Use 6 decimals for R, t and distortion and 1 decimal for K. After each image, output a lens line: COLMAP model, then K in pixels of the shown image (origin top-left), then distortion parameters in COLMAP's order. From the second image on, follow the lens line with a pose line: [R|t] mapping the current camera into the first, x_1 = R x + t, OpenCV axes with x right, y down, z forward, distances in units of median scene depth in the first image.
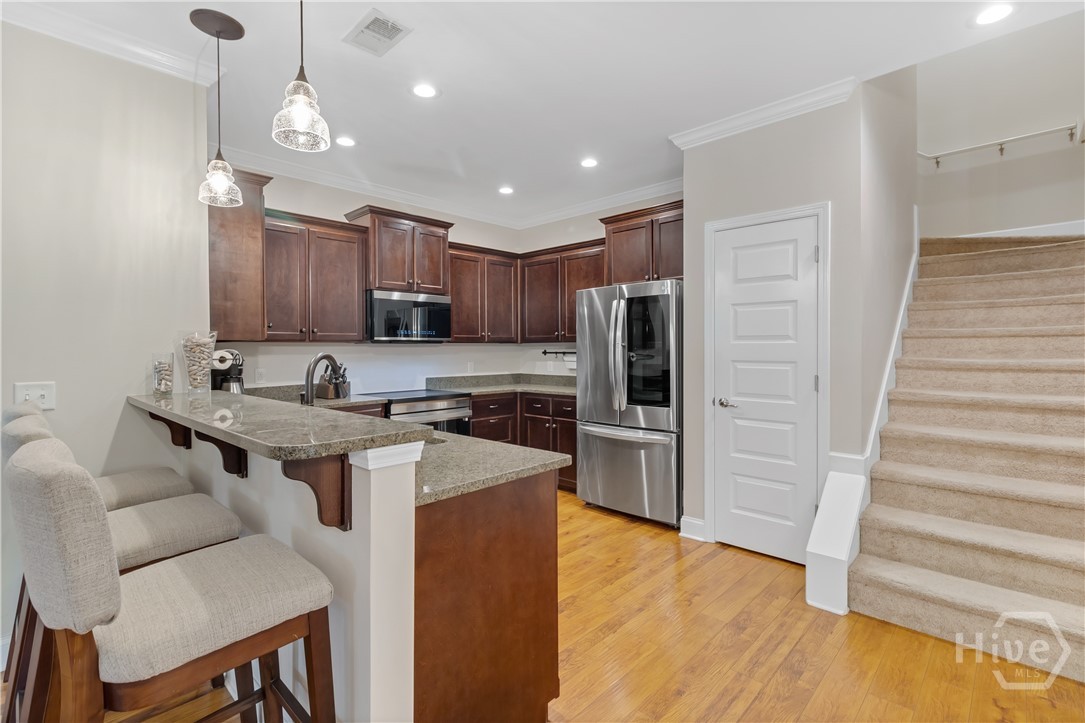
lens RADIAL K [[509.3, 0, 540.7], [0, 509.3, 352.3], [0, 0, 1]] dist [0.004688, 0.000705]
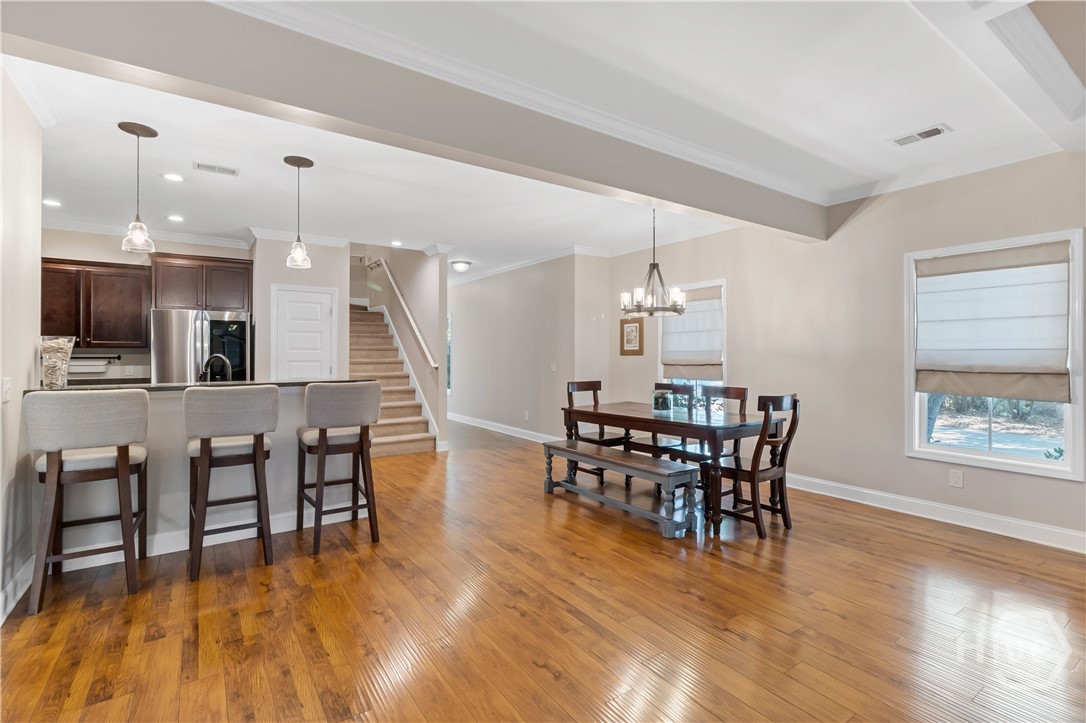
lens RADIAL K [[509.8, 0, 537.5], [0, 509.8, 353.3], [0, 0, 1]] dist [0.004688, 0.000705]
pose [[0.214989, 0.010502, 0.976560, -0.921006], [0.003667, 0.999926, -0.011561, 0.010712], [-0.976610, 0.006067, 0.214934, -0.222294]]
